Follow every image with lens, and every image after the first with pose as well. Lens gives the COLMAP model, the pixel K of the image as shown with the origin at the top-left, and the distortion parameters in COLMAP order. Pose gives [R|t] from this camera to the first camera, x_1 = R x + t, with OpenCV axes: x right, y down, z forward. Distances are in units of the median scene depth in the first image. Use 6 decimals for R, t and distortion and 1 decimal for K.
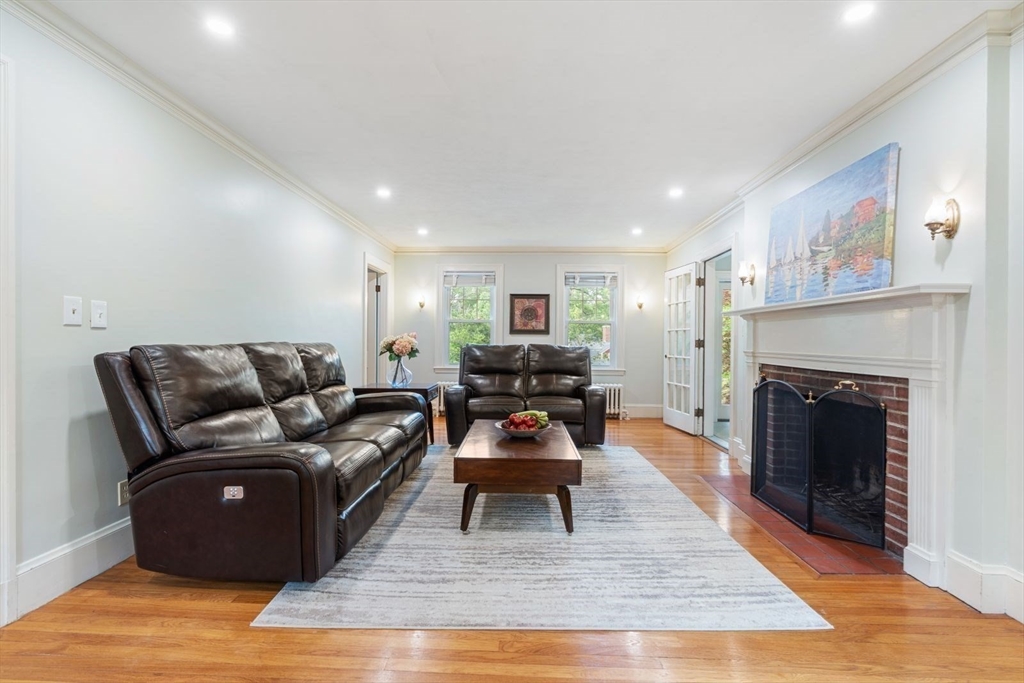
lens RADIAL K [[460.1, 0, 504.8], [0, 460.1, 344.2], [0, 0, 1]] dist [-0.008064, 0.002244]
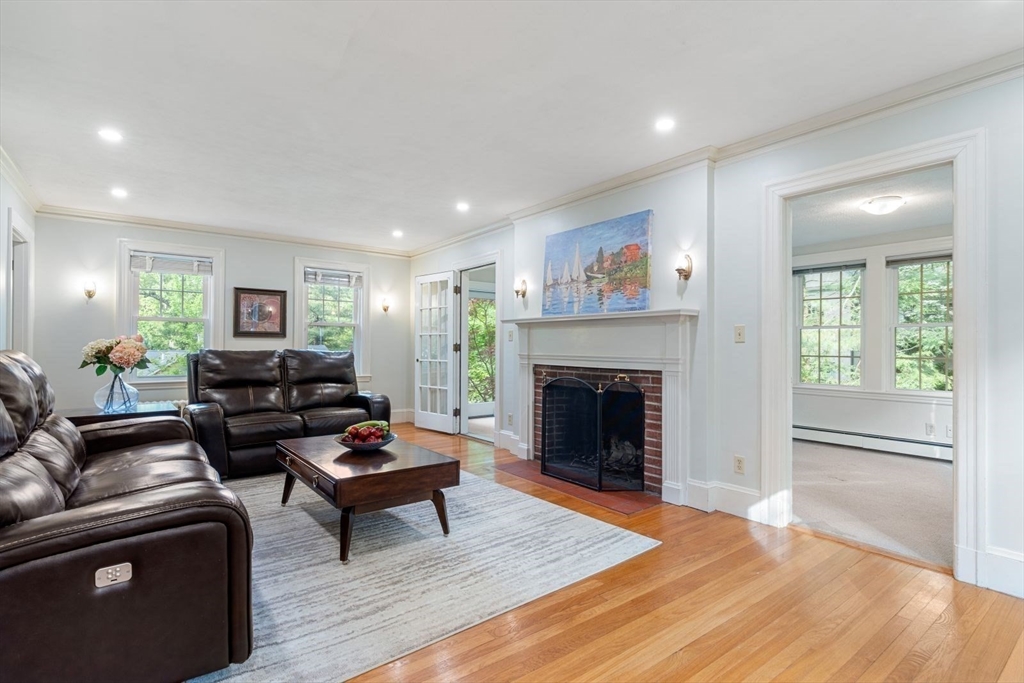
lens RADIAL K [[503.3, 0, 504.2], [0, 503.3, 346.2], [0, 0, 1]] dist [-0.007744, 0.000627]
pose [[0.773460, -0.003980, 0.633833, -0.444683], [0.005924, 0.999982, -0.000950, -0.005295], [-0.633818, 0.004490, 0.773469, 0.049879]]
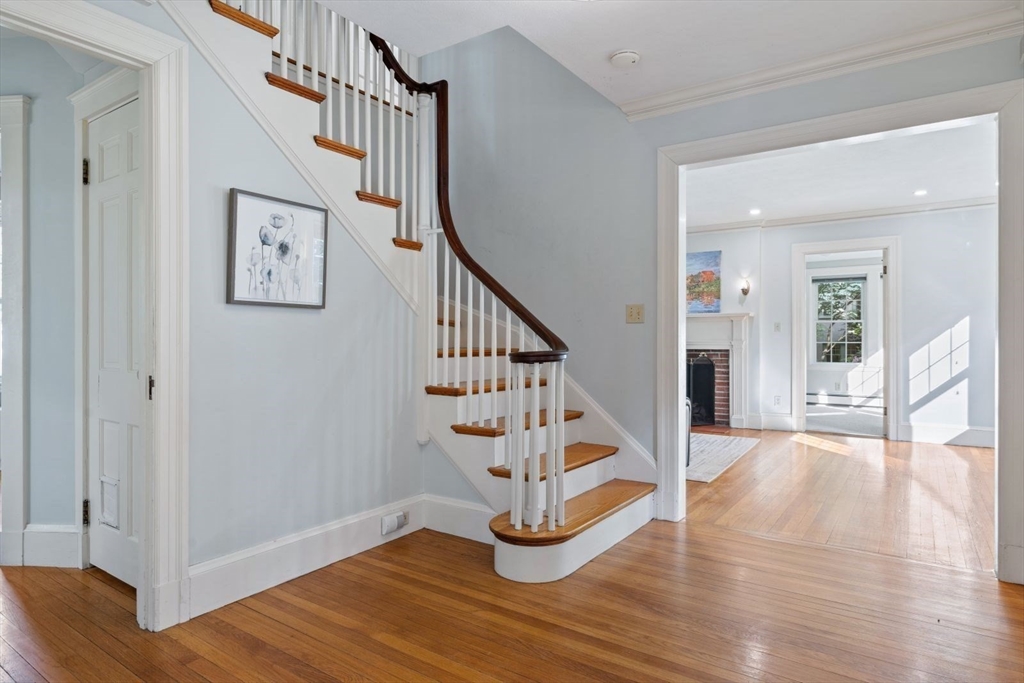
lens RADIAL K [[588.6, 0, 508.1], [0, 588.6, 343.7], [0, 0, 1]] dist [-0.021756, 0.000038]
pose [[0.542055, -0.014077, 0.840225, -1.943128], [0.011395, 0.999891, 0.009401, 0.000460], [-0.840266, 0.004478, 0.542156, 0.237026]]
